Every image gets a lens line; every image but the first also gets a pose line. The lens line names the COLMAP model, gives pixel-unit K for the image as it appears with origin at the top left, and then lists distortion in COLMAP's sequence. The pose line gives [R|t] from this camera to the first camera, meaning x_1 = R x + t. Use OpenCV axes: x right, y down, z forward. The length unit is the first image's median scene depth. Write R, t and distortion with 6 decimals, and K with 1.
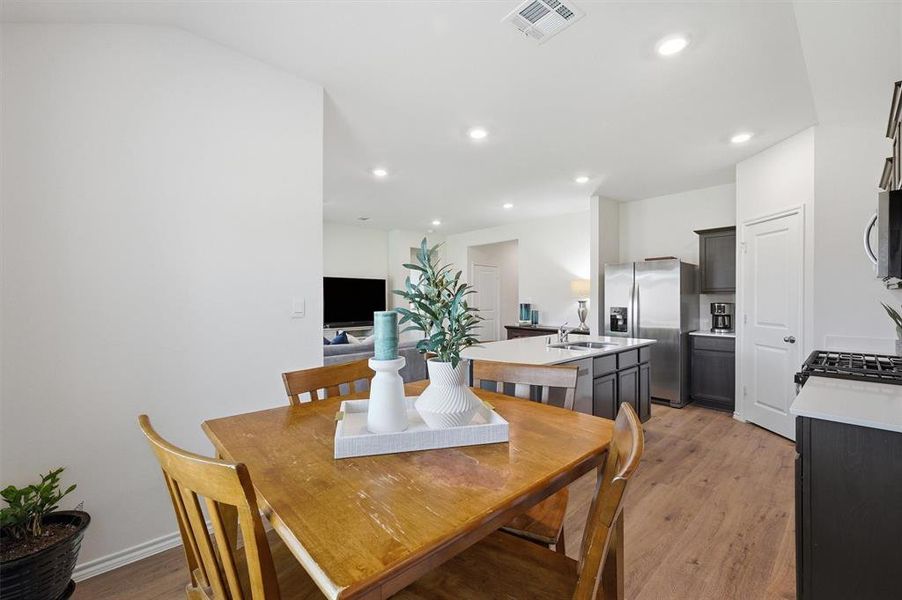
lens RADIAL K [[376.0, 0, 451.5], [0, 376.0, 301.5], [0, 0, 1]] dist [-0.000751, -0.000341]
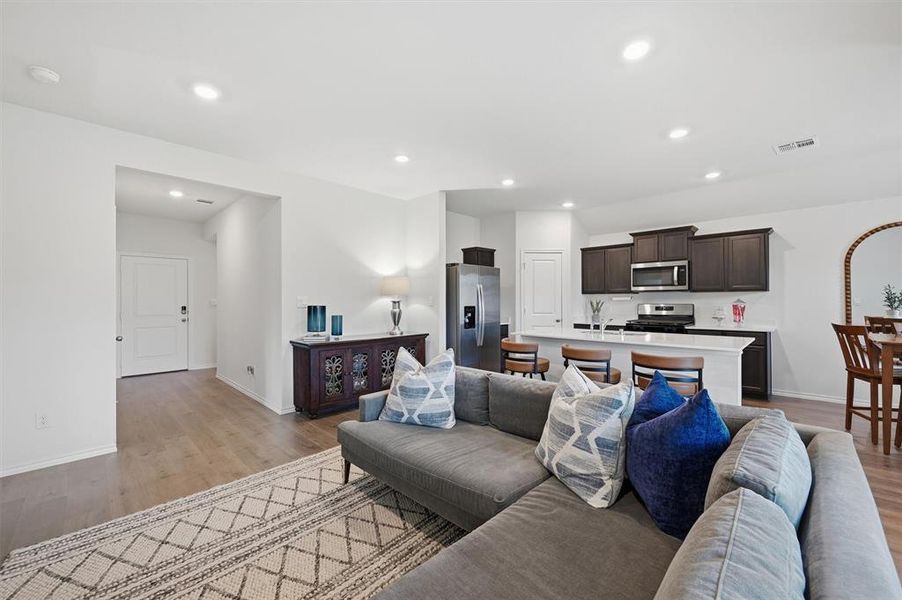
lens RADIAL K [[357.5, 0, 451.0], [0, 357.5, 300.0], [0, 0, 1]] dist [-0.000875, -0.000048]
pose [[-0.044877, 0.005633, 0.998977, -0.589005], [0.011847, 0.999917, -0.005106, 0.002659], [-0.998922, 0.011606, -0.044940, 1.129207]]
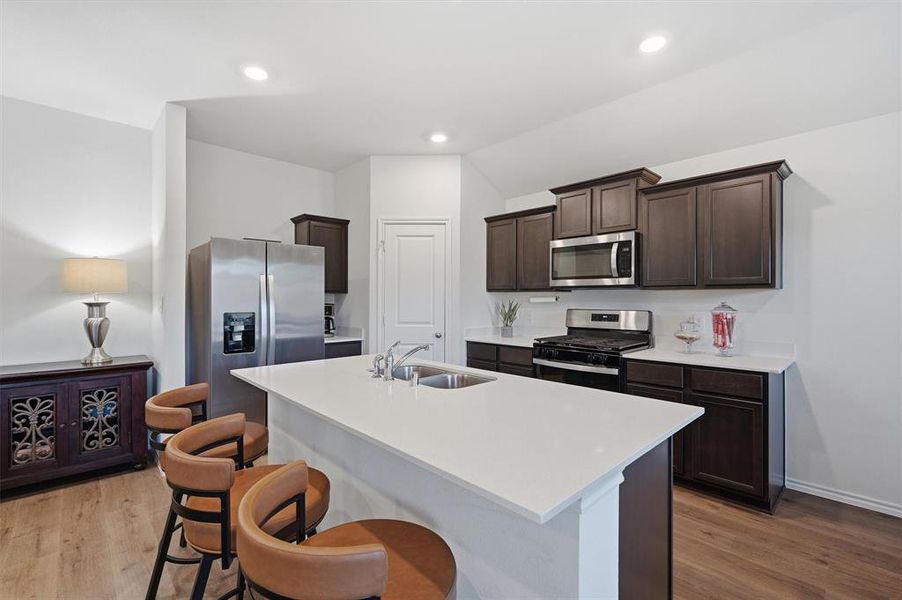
lens RADIAL K [[395.5, 0, 451.0], [0, 395.5, 300.0], [0, 0, 1]] dist [-0.000844, -0.000272]
pose [[-0.012572, -0.002630, 0.999918, -0.200717], [0.006834, 0.999973, 0.002716, -0.004342], [-0.999898, 0.006868, -0.012554, 0.686537]]
